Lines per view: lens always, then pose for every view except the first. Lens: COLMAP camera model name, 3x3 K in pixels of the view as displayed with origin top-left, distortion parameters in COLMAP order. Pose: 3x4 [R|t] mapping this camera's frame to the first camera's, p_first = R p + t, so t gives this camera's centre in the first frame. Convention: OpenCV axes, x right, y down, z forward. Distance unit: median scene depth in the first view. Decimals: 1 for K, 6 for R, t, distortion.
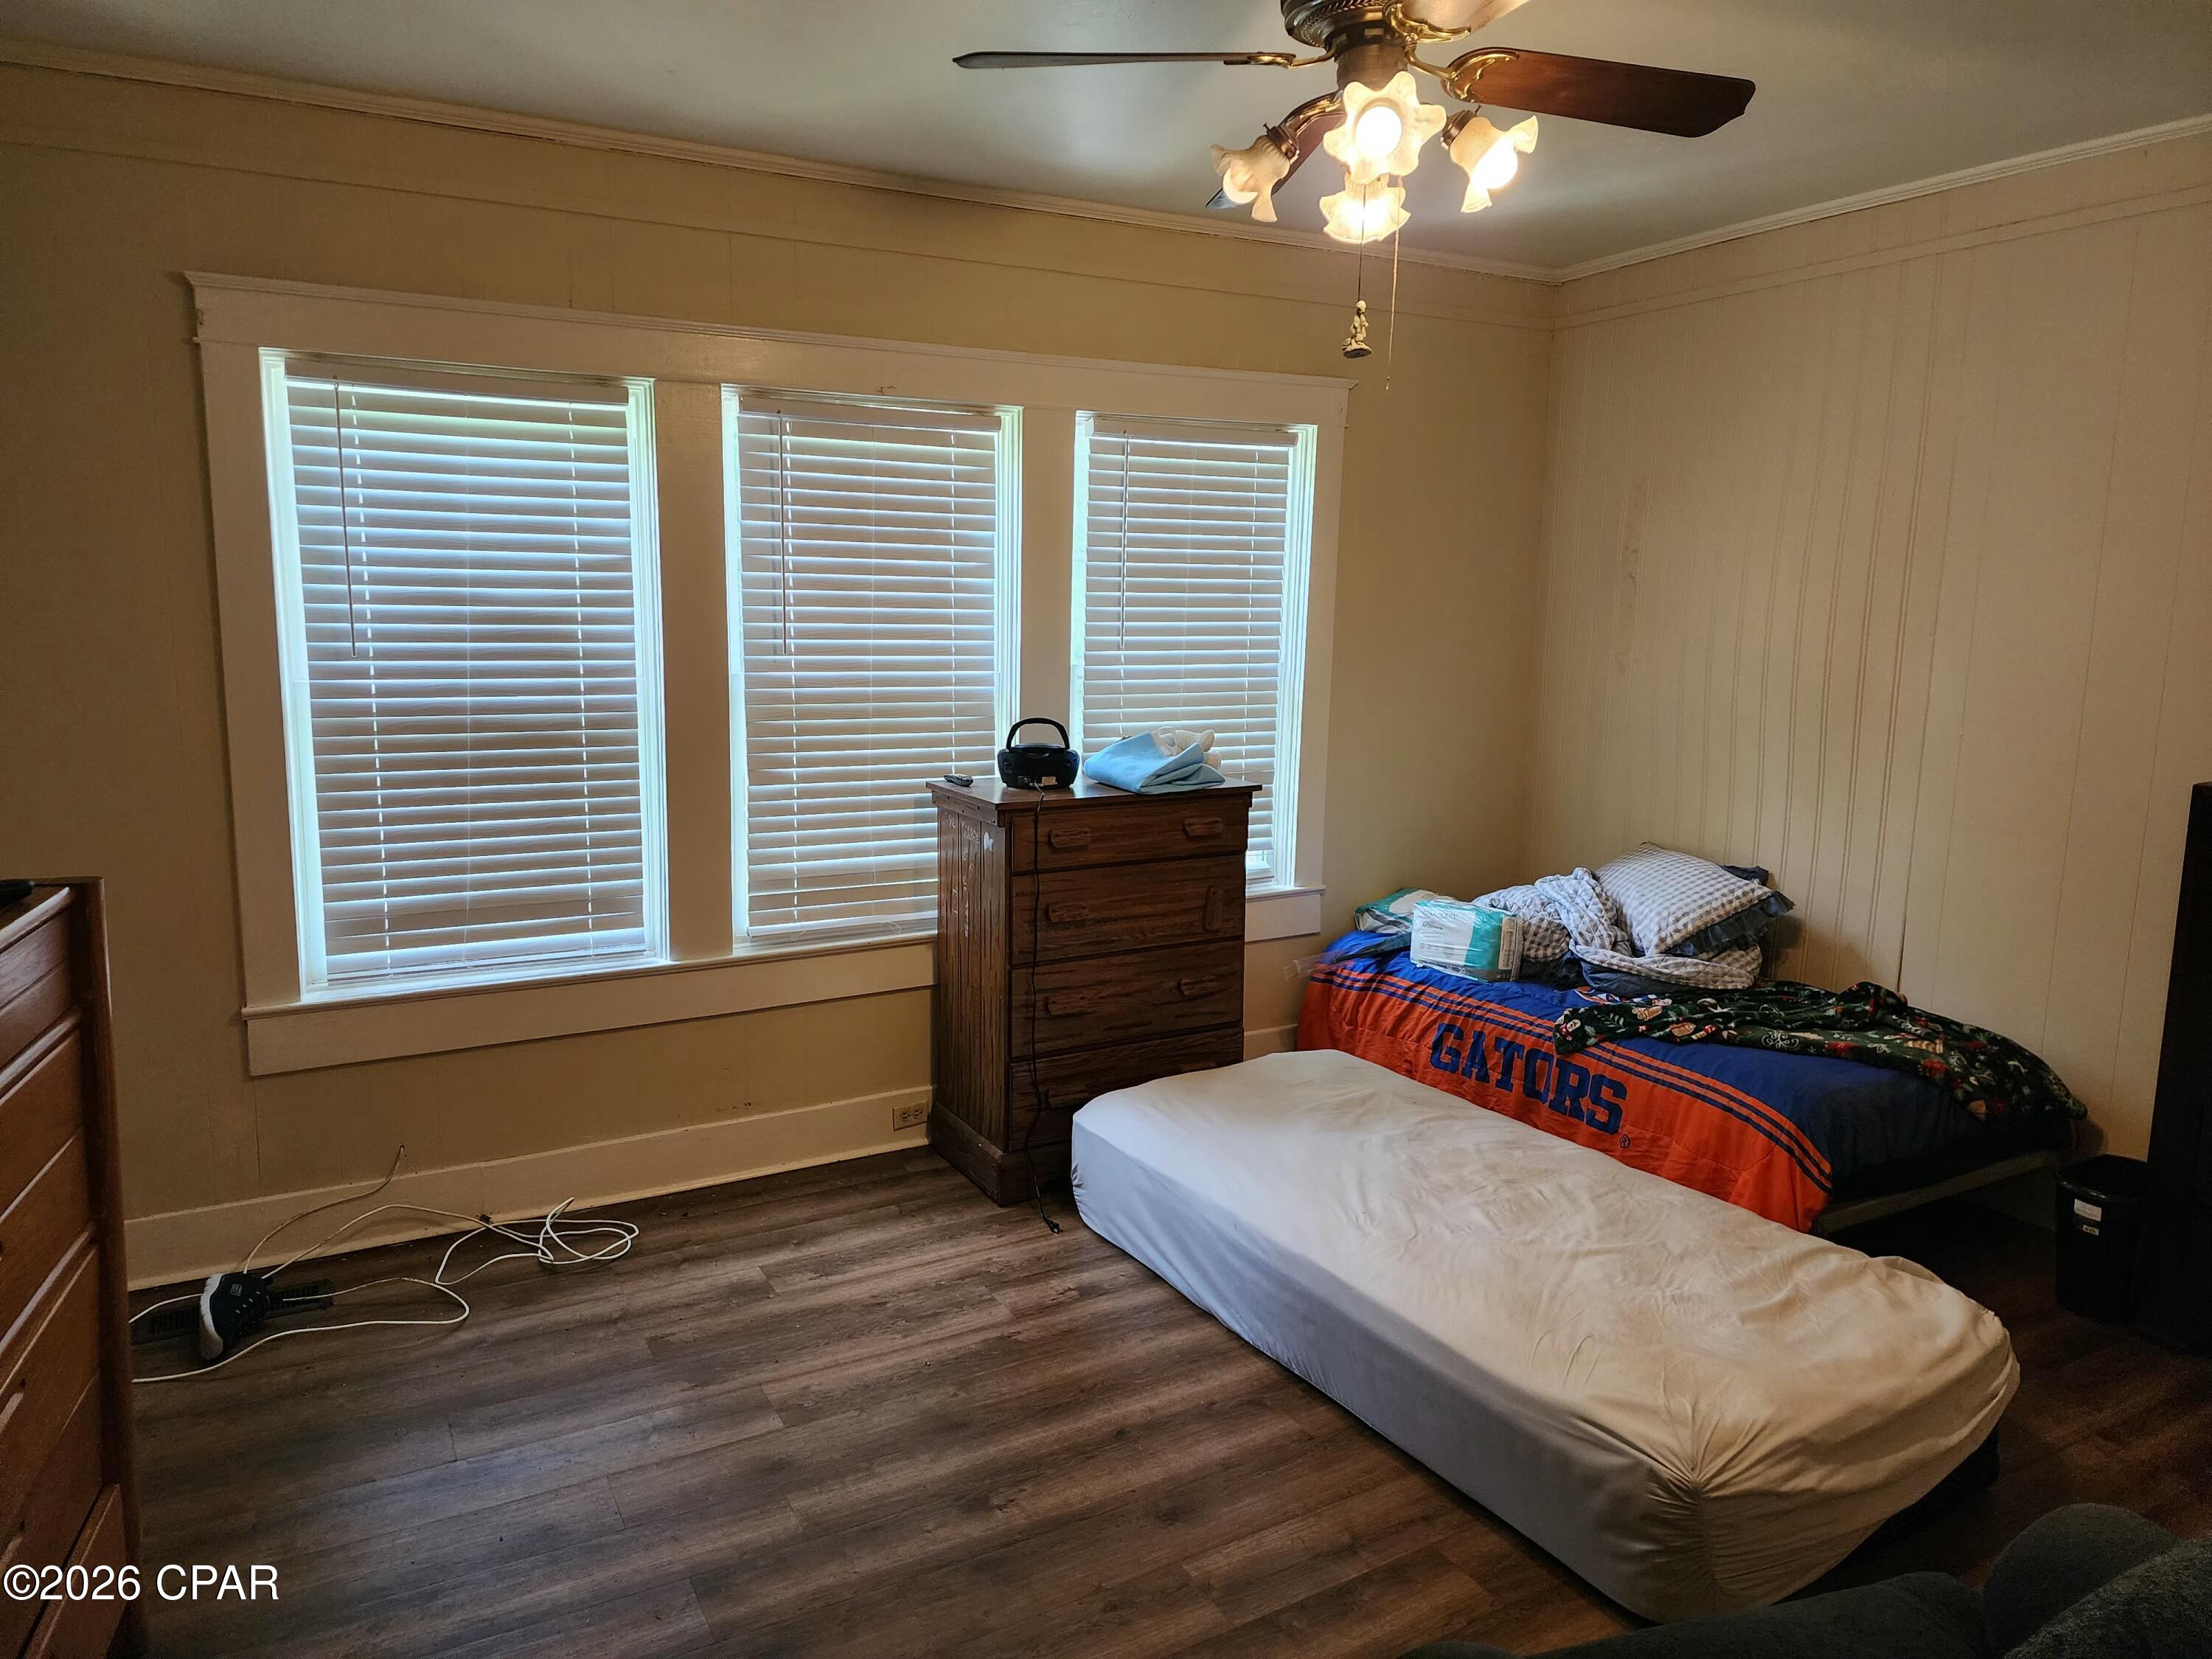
lens RADIAL K [[1521.0, 0, 1110.0], [0, 1521.0, 793.0], [0, 0, 1]] dist [0.207600, -0.304736]
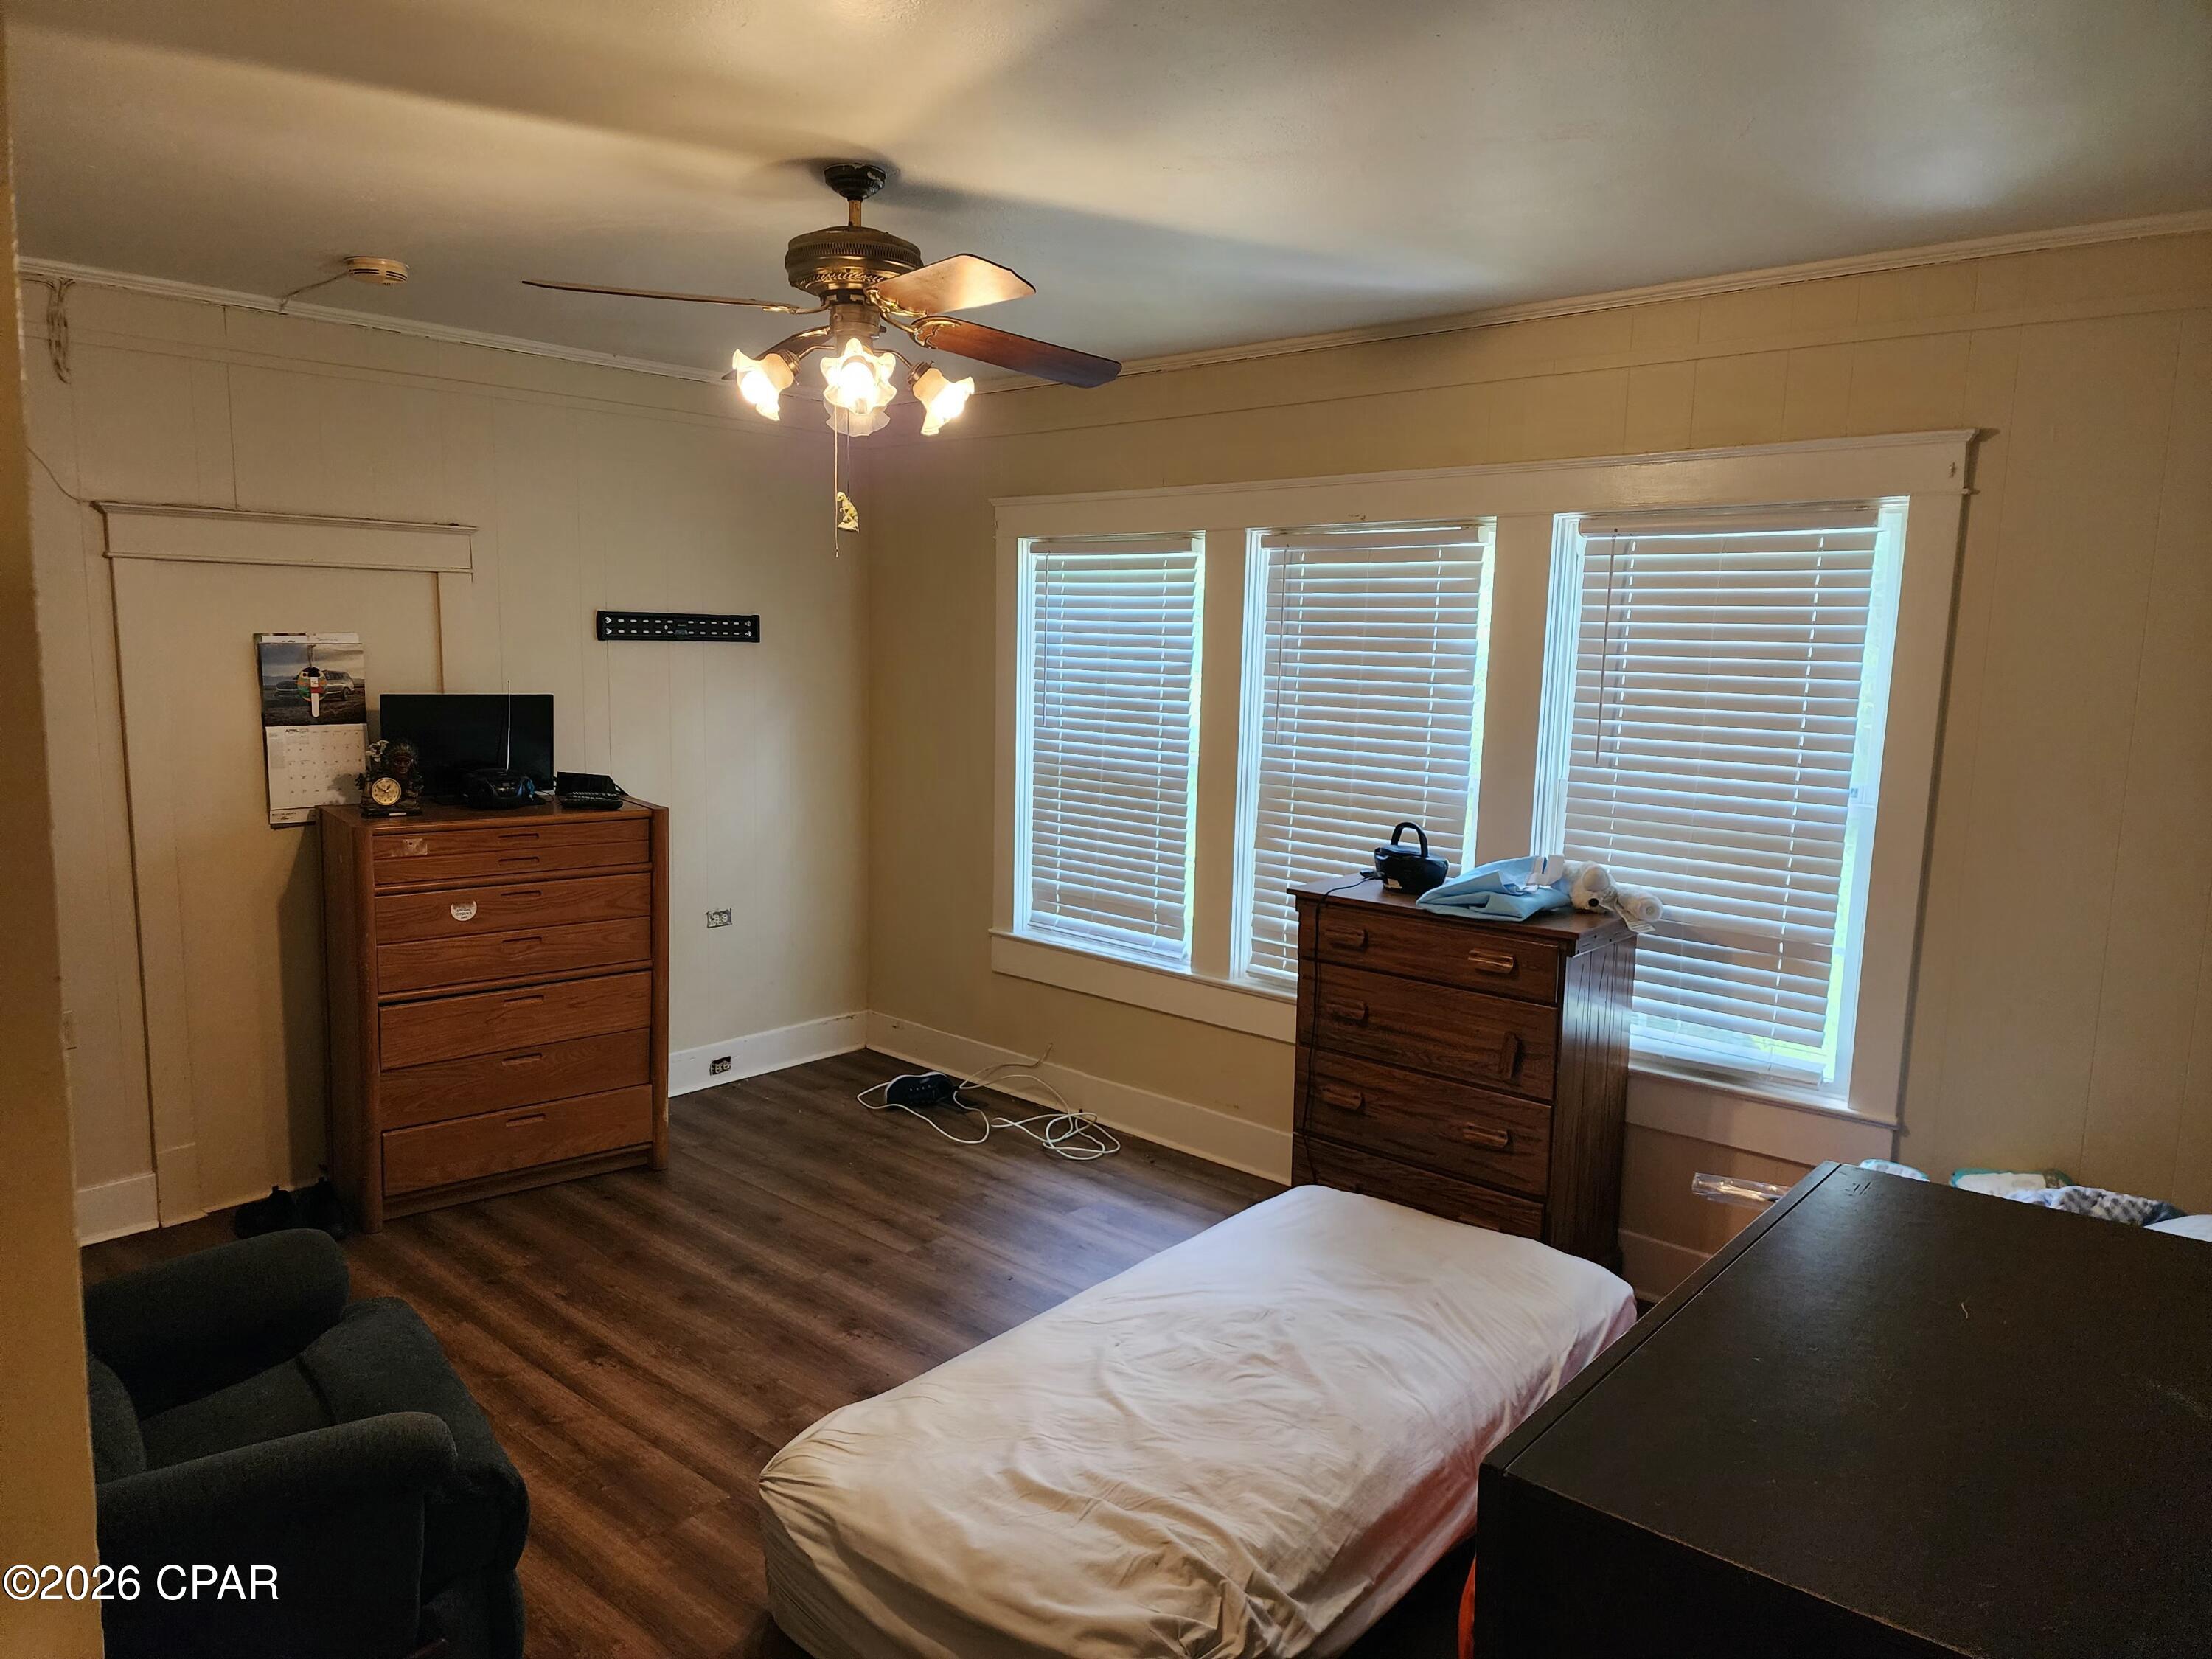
lens RADIAL K [[1464.5, 0, 1106.0], [0, 1464.5, 829.5], [0, 0, 1]] dist [0.073796, -0.069089]
pose [[0.325685, 0.109662, -0.939097, 0.879694], [-0.163804, 0.984775, 0.058188, -0.072948], [0.931181, 0.134877, 0.338690, 0.526567]]
